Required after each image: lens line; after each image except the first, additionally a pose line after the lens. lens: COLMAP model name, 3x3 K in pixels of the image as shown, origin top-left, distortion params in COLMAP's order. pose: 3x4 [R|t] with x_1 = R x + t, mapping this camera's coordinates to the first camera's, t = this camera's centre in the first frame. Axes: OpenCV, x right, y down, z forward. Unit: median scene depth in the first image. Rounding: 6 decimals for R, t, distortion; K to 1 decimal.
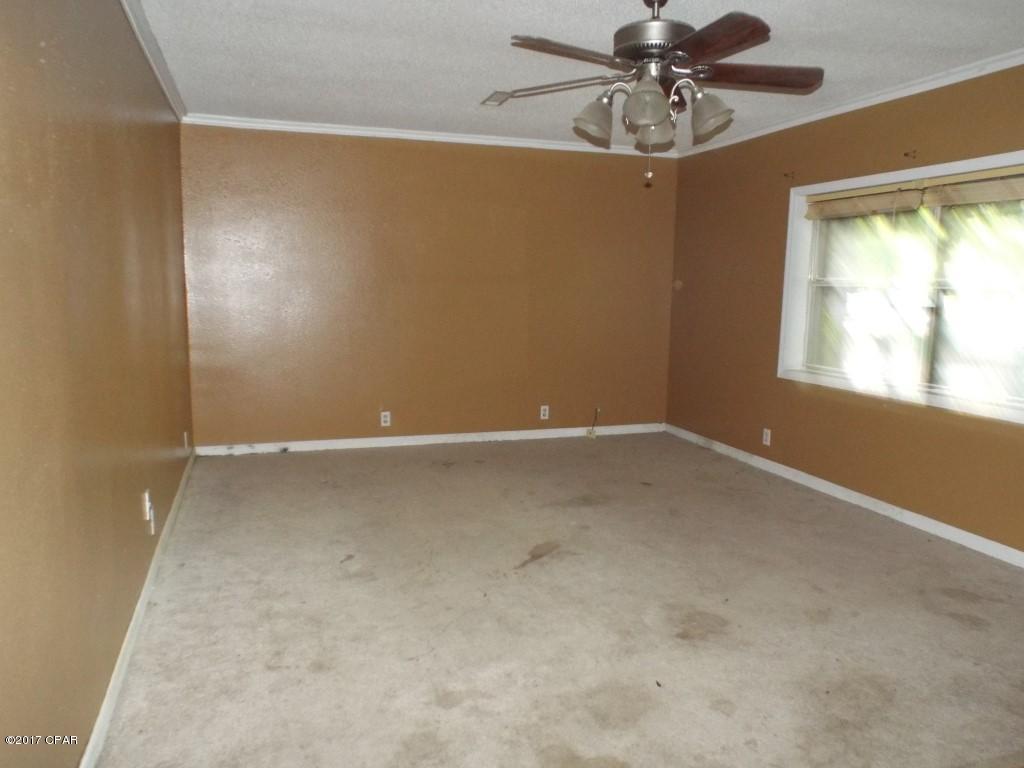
lens RADIAL K [[769.0, 0, 514.5], [0, 769.0, 387.7], [0, 0, 1]] dist [0.000243, -0.028249]
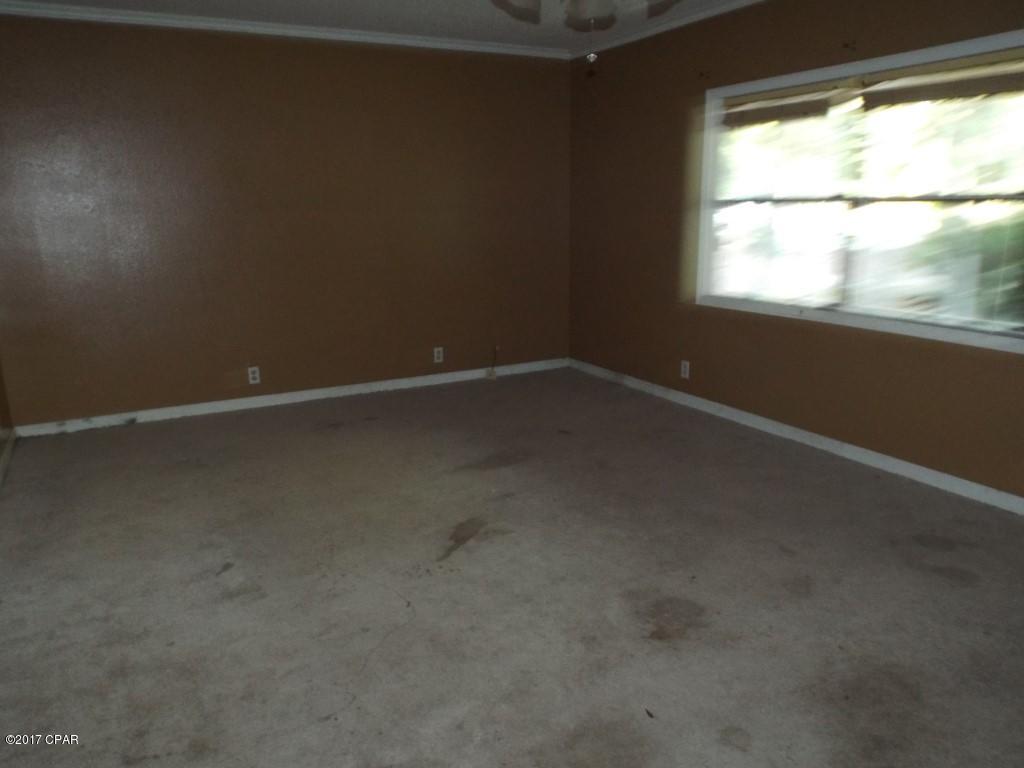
lens RADIAL K [[769.0, 0, 514.5], [0, 769.0, 387.7], [0, 0, 1]] dist [0.000243, -0.028249]
pose [[0.984126, -0.068391, 0.163762, -0.042846], [0.052410, 0.993606, 0.099999, -0.027783], [-0.169554, -0.089829, 0.981418, 0.202134]]
